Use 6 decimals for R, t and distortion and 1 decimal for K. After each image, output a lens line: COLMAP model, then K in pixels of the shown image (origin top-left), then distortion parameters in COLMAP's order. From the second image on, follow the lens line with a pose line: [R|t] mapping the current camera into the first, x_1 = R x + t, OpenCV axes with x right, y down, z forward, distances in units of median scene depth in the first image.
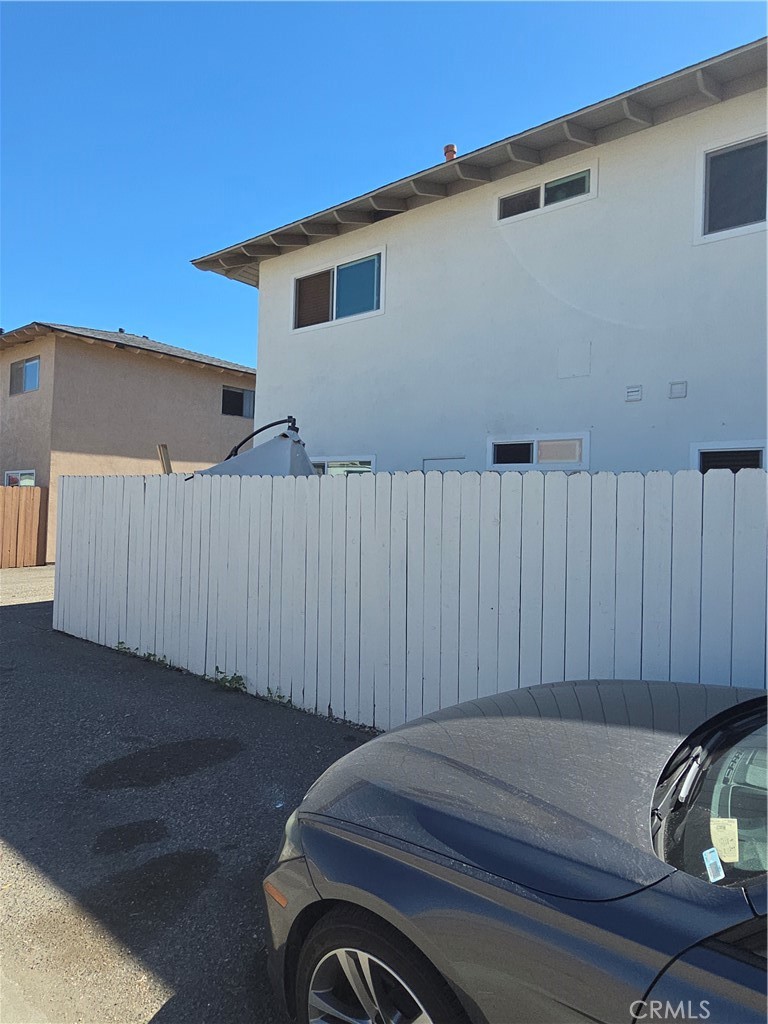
lens RADIAL K [[654.4, 0, 378.6], [0, 654.4, 498.1], [0, 0, 1]] dist [0.007411, 0.000304]
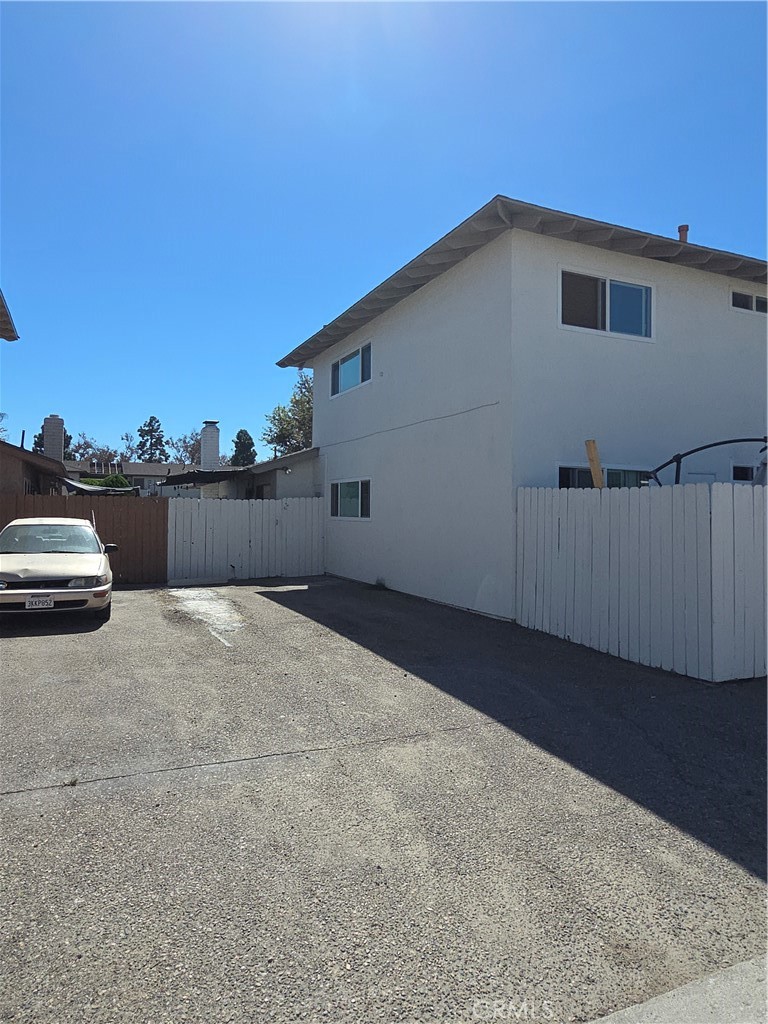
lens RADIAL K [[654.4, 0, 378.6], [0, 654.4, 498.1], [0, 0, 1]] dist [0.007411, 0.000304]
pose [[0.429653, -0.005927, 0.902975, -1.434196], [-0.014266, 0.999809, 0.013351, -0.021408], [-0.902881, -0.018618, 0.429487, 1.085709]]
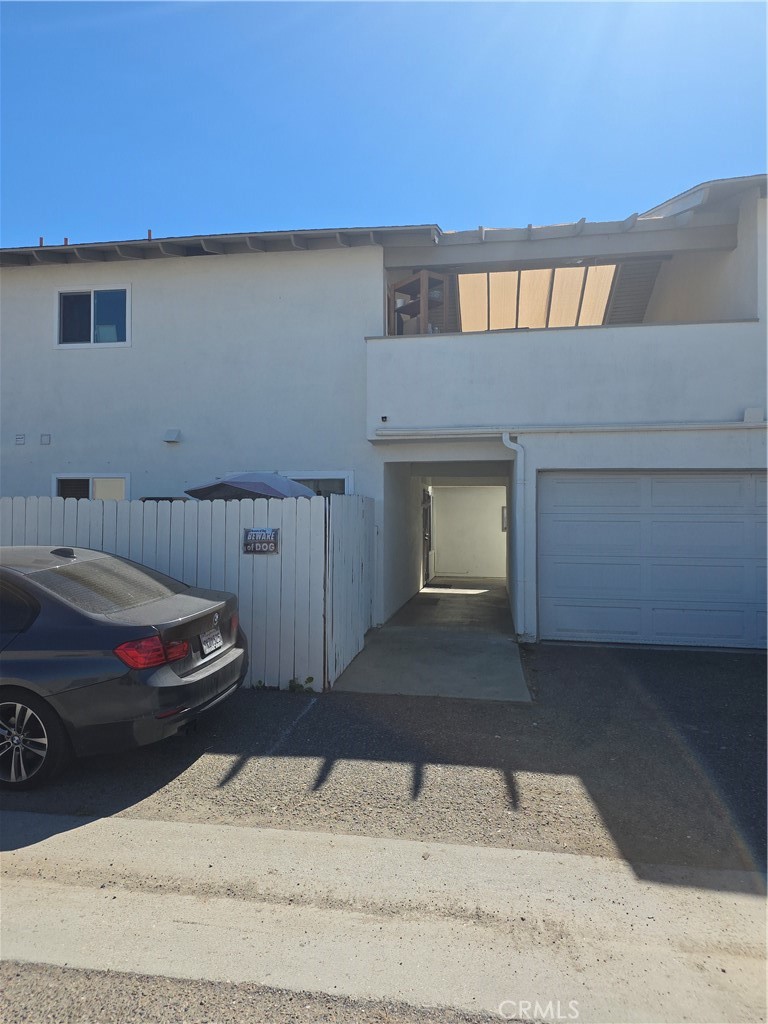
lens RADIAL K [[679.6, 0, 379.7], [0, 679.6, 506.8], [0, 0, 1]] dist [0.076091, -0.053405]
pose [[0.864456, -0.012136, 0.502562, 0.262790], [0.007086, 0.999903, 0.011957, -0.013712], [-0.502659, -0.006775, 0.864458, -0.707977]]
